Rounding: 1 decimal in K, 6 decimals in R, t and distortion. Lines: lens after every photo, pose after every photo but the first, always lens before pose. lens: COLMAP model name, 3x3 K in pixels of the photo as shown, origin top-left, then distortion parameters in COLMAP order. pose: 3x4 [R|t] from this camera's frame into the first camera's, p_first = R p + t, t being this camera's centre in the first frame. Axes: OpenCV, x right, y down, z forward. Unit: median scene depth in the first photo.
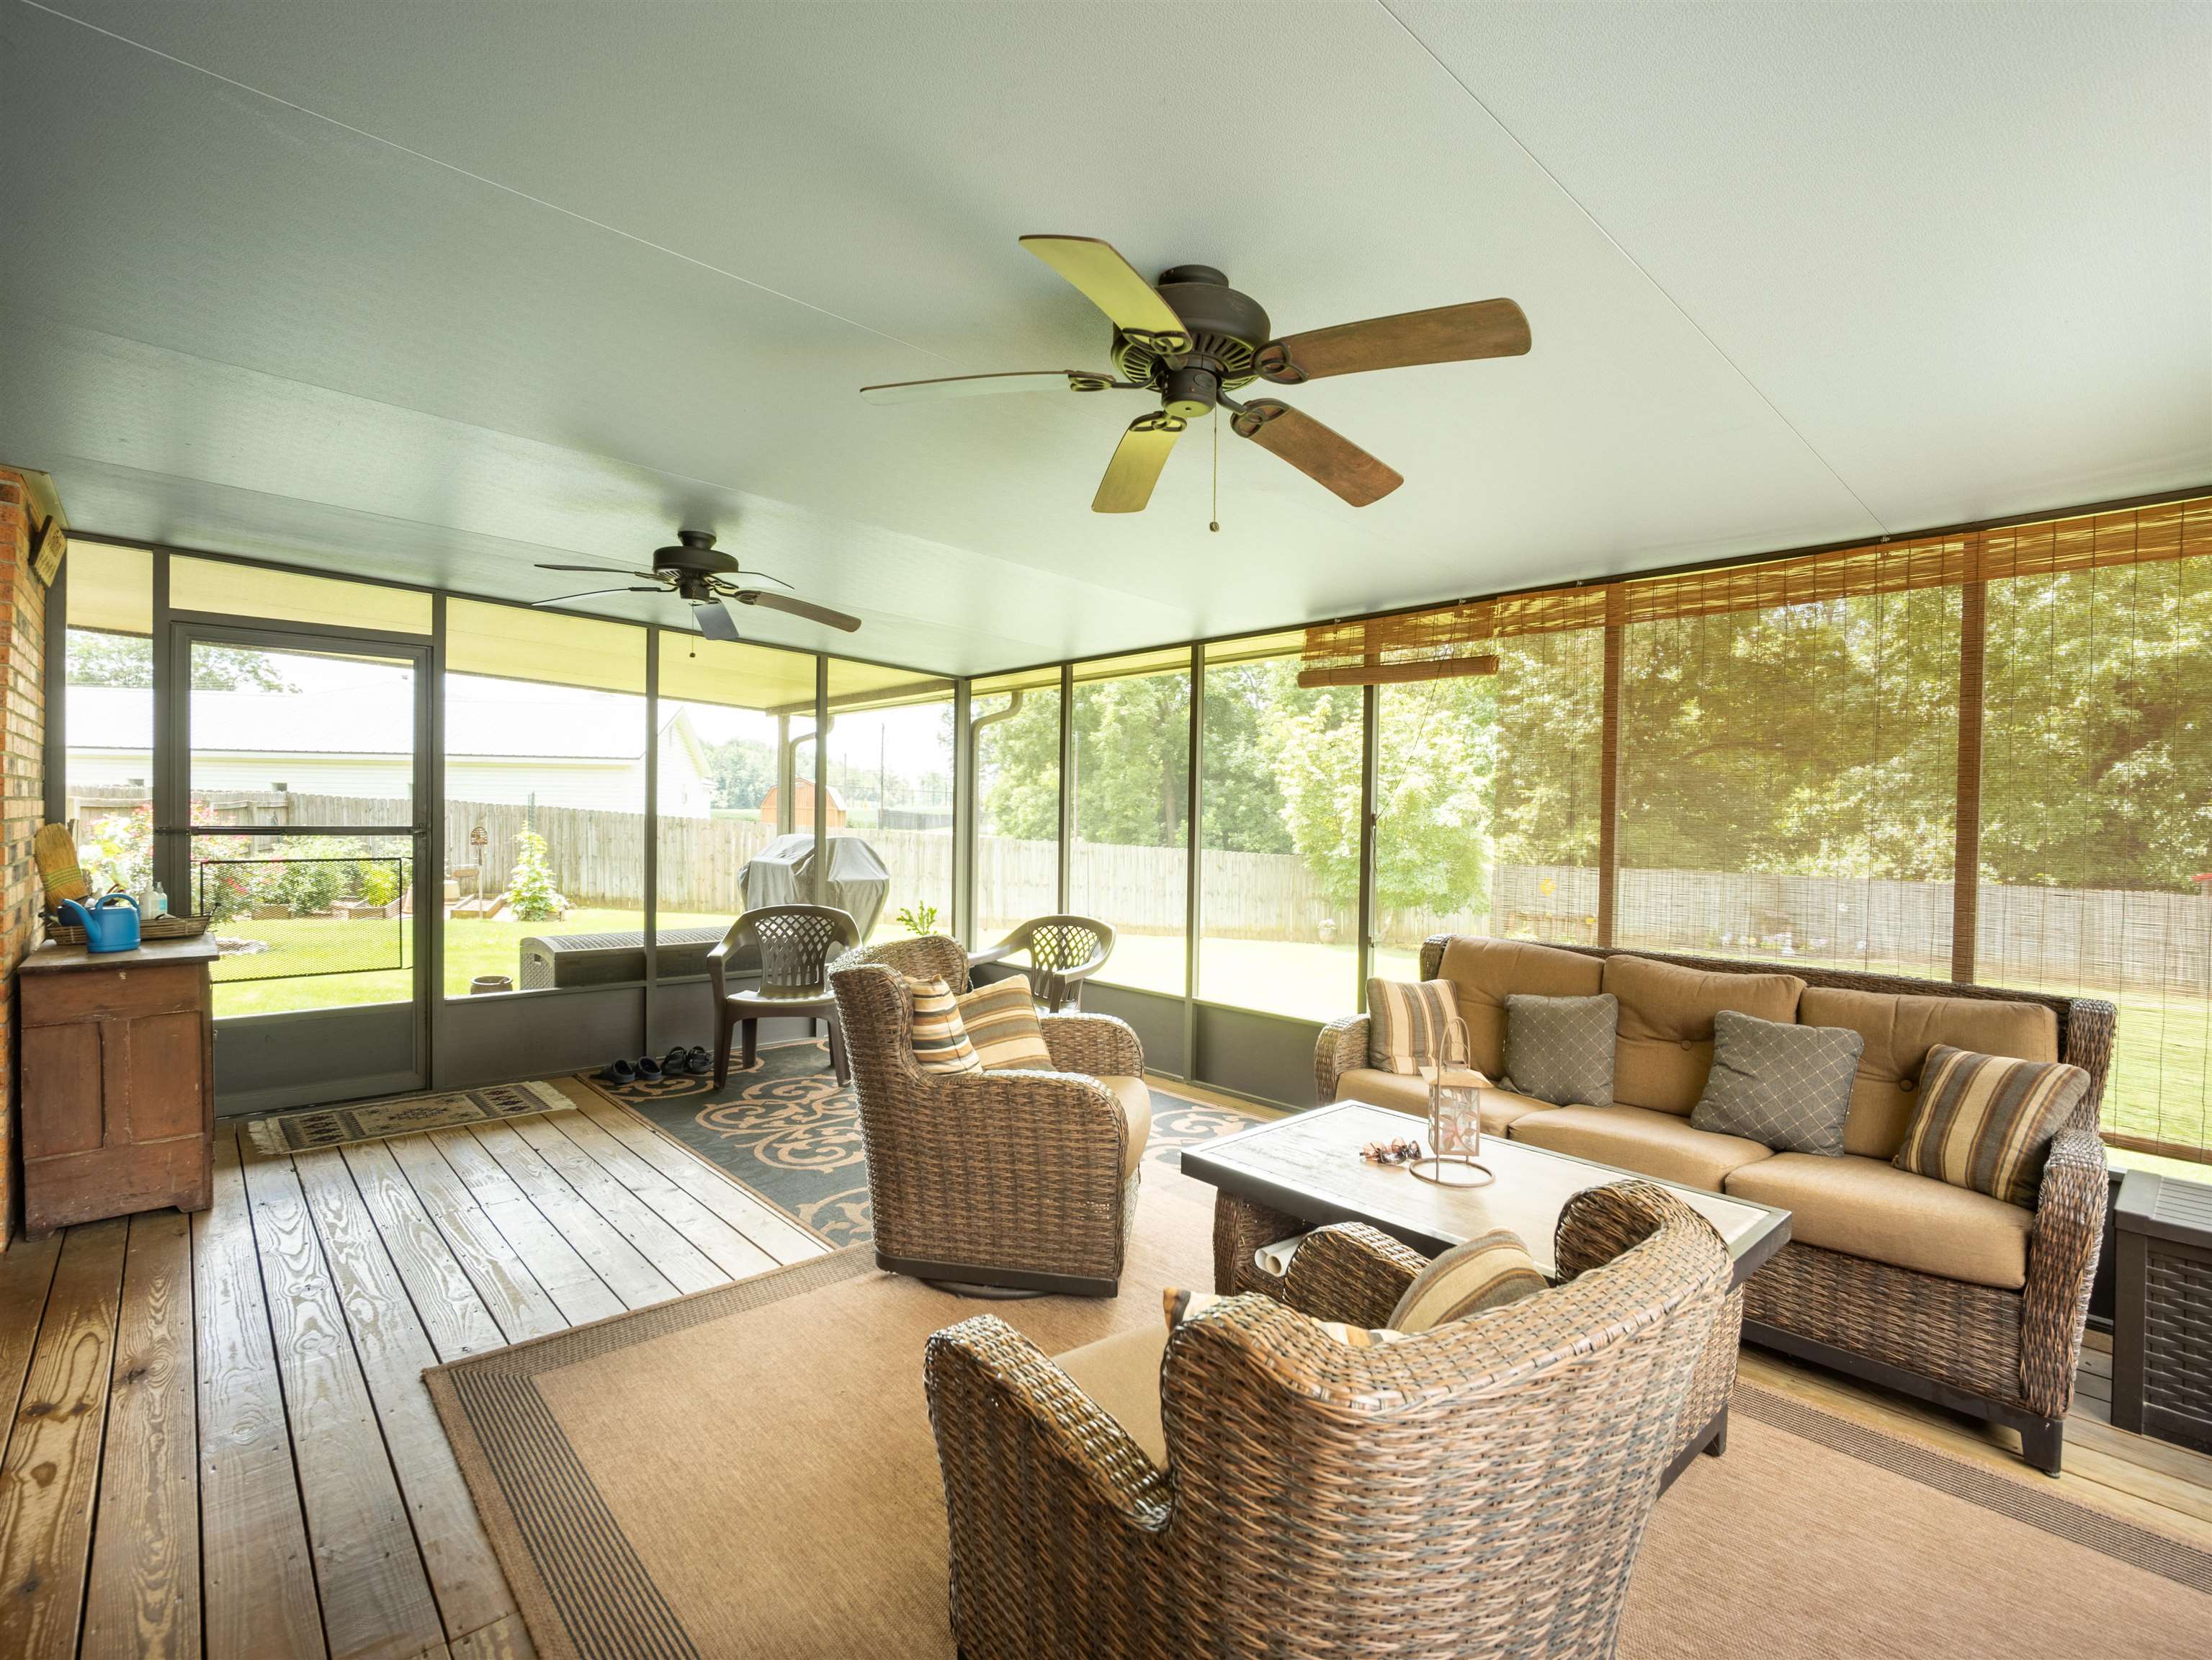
lens RADIAL K [[1080.9, 0, 1094.2], [0, 1080.9, 829.9], [0, 0, 1]] dist [0.001637, 0.000383]
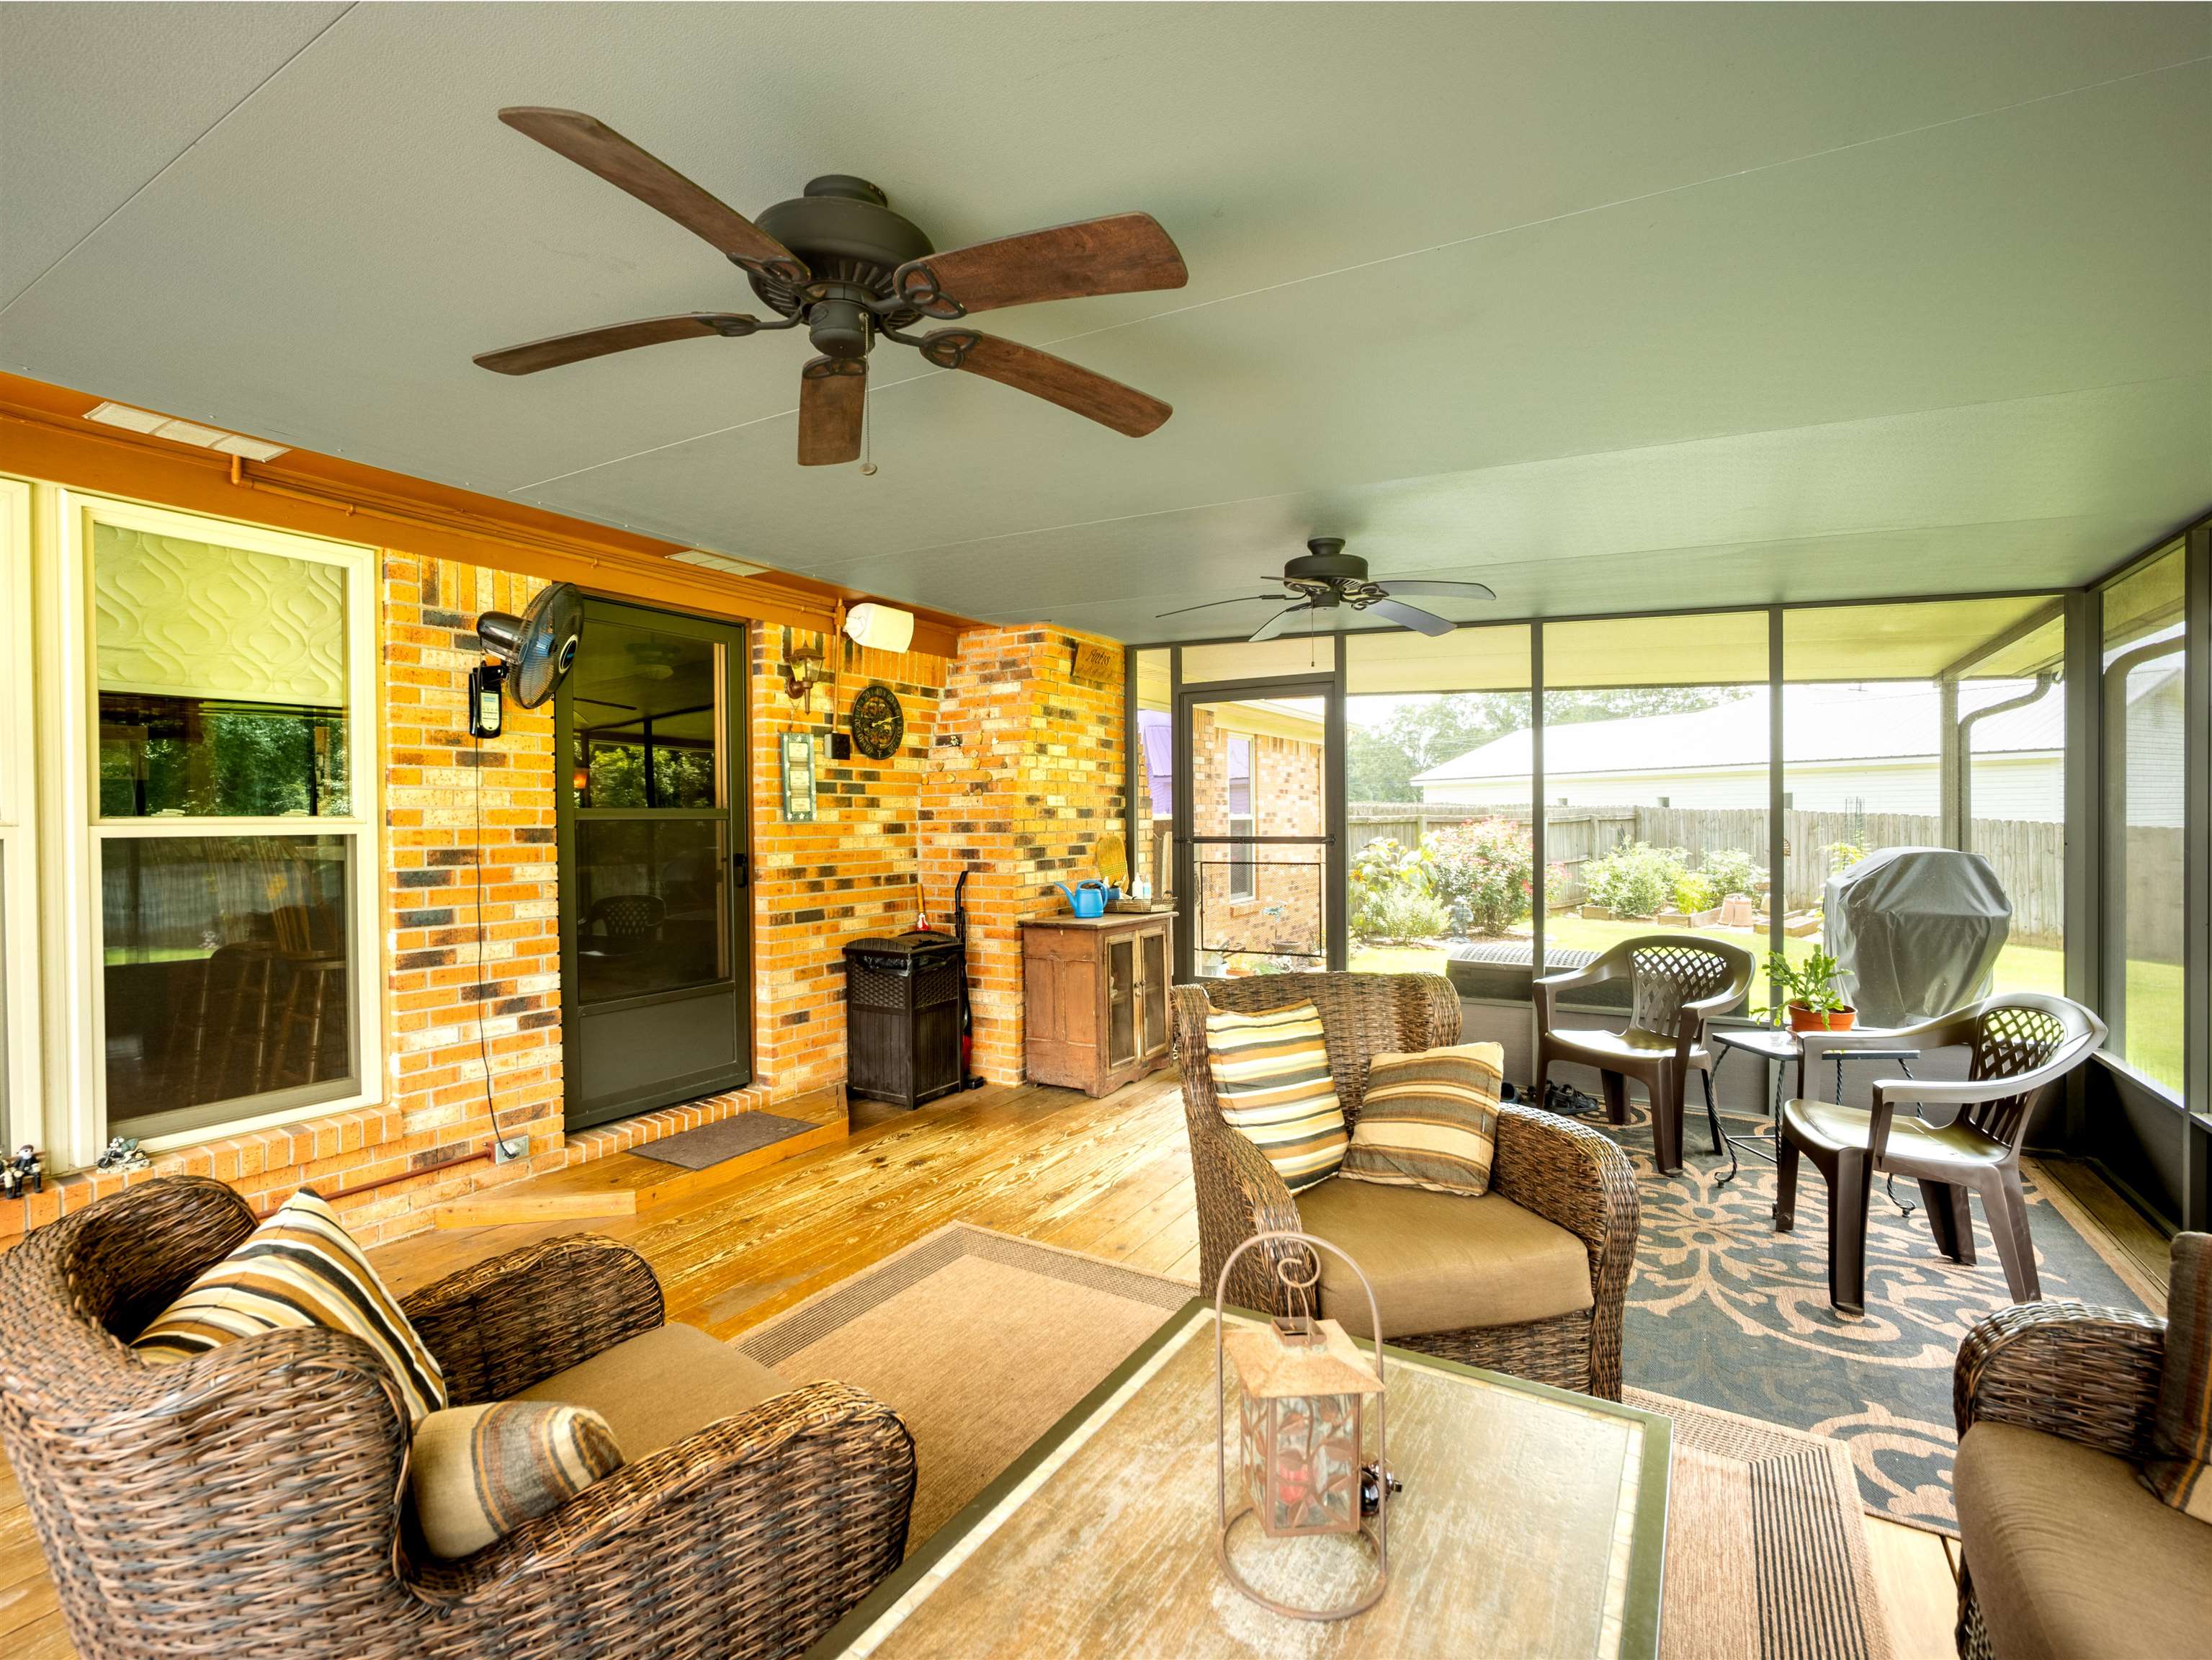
lens RADIAL K [[1080.9, 0, 1094.2], [0, 1080.9, 829.9], [0, 0, 1]] dist [0.001637, 0.000383]
pose [[0.274521, -0.006207, -0.961561, 0.400932], [-0.003645, 0.999965, -0.007495, -0.000427], [0.961574, 0.005562, 0.274489, 0.405191]]
